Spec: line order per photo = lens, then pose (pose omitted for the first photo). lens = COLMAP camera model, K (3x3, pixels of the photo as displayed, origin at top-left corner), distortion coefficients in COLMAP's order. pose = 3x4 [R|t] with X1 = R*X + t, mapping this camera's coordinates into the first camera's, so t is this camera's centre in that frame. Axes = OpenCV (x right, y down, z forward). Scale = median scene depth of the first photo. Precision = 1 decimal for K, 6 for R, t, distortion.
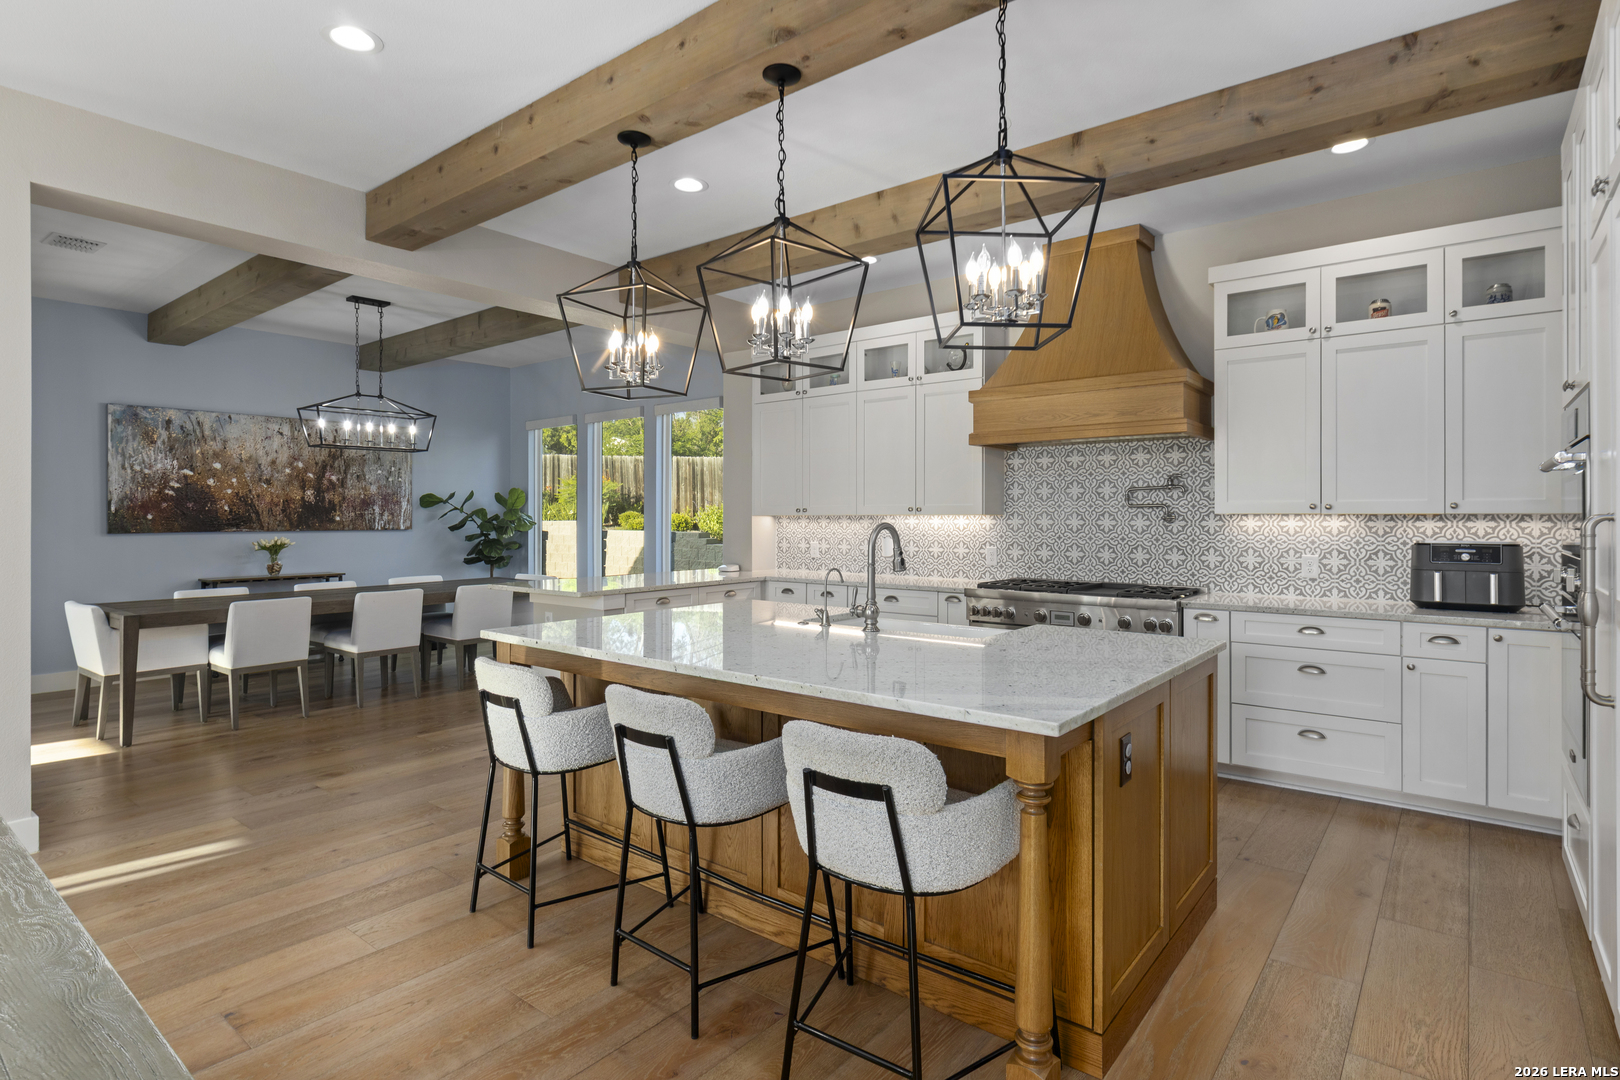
lens RADIAL K [[830.2, 0, 806.1], [0, 830.2, 523.2], [0, 0, 1]] dist [0.001213, -0.000464]
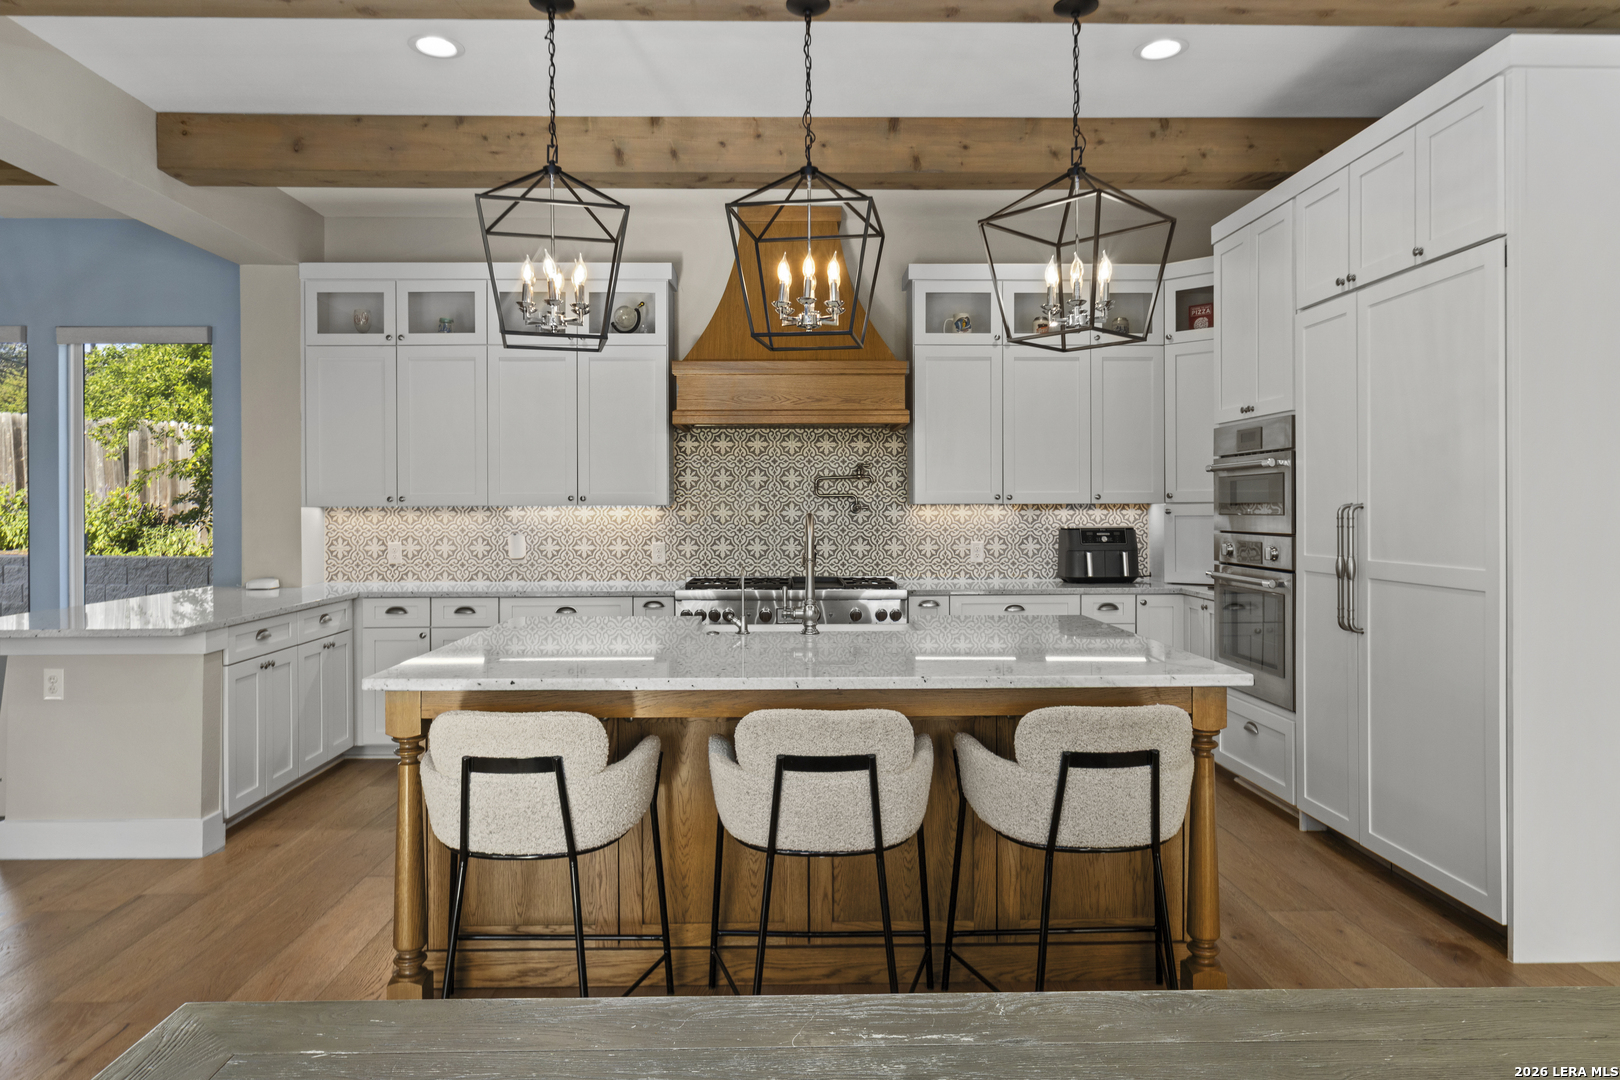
lens RADIAL K [[1045.5, 0, 809.8], [0, 1045.5, 523.3], [0, 0, 1]] dist [-0.000132, -0.000563]
pose [[0.766092, -0.012797, 0.642604, -0.435876], [0.008052, 0.999914, 0.010314, -0.001439], [-0.642681, -0.002728, 0.766129, 0.087381]]
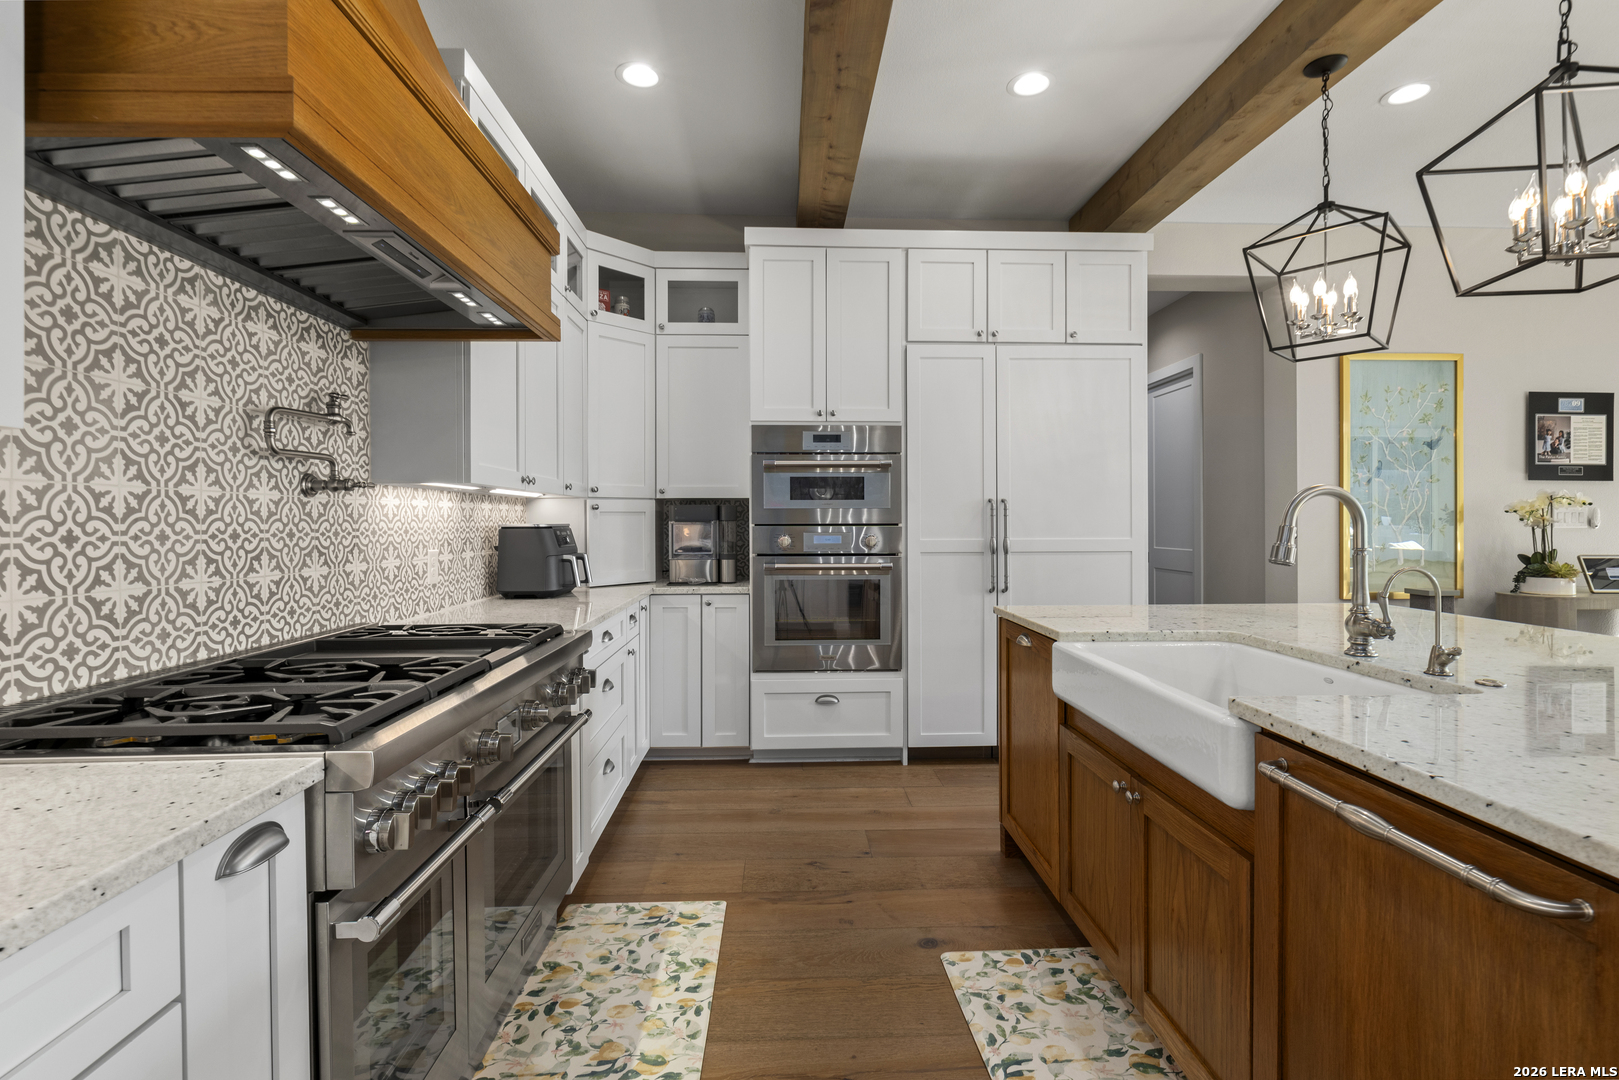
lens RADIAL K [[748.3, 0, 805.5], [0, 748.3, 526.5], [0, 0, 1]] dist [-0.000745, -0.000246]
pose [[-0.650508, -0.003020, 0.759494, -0.052949], [0.008290, 0.999904, 0.011077, 0.014793], [-0.759454, 0.013502, -0.650420, 1.144385]]
